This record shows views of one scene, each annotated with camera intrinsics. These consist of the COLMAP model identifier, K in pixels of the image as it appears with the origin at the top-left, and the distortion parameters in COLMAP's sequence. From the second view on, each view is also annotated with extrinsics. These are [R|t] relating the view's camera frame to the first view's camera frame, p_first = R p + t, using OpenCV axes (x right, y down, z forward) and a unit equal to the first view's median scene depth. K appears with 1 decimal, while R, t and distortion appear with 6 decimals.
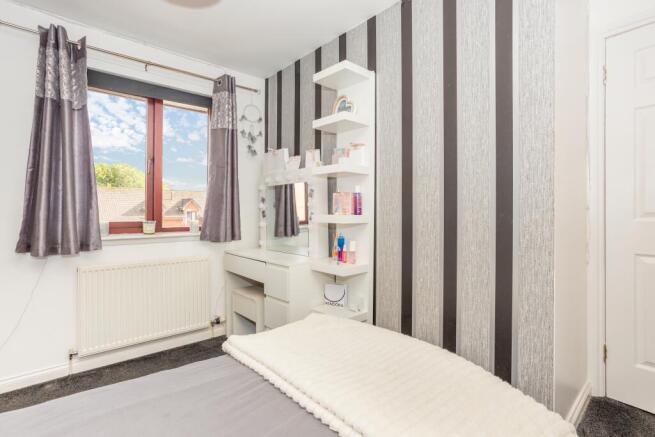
lens RADIAL K [[319.7, 0, 334.0], [0, 319.7, 217.5], [0, 0, 1]] dist [-0.054639, 0.033761]
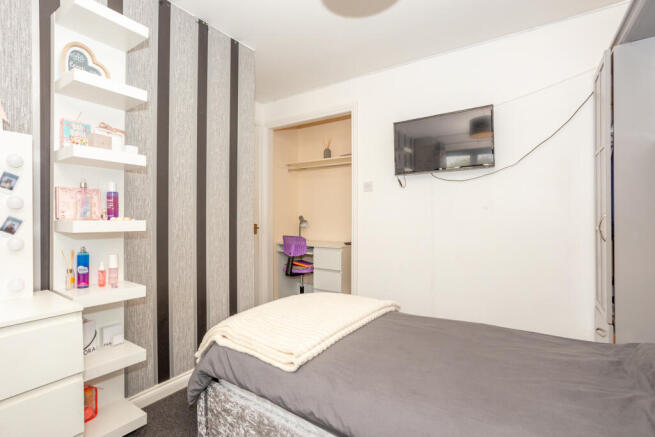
lens RADIAL K [[319.7, 0, 334.0], [0, 319.7, 217.5], [0, 0, 1]] dist [-0.054639, 0.033761]
pose [[-0.270414, 0.001029, 0.962744, -0.857785], [0.017662, 0.999836, 0.003892, -0.010213], [-0.962582, 0.018056, -0.270388, 0.761030]]
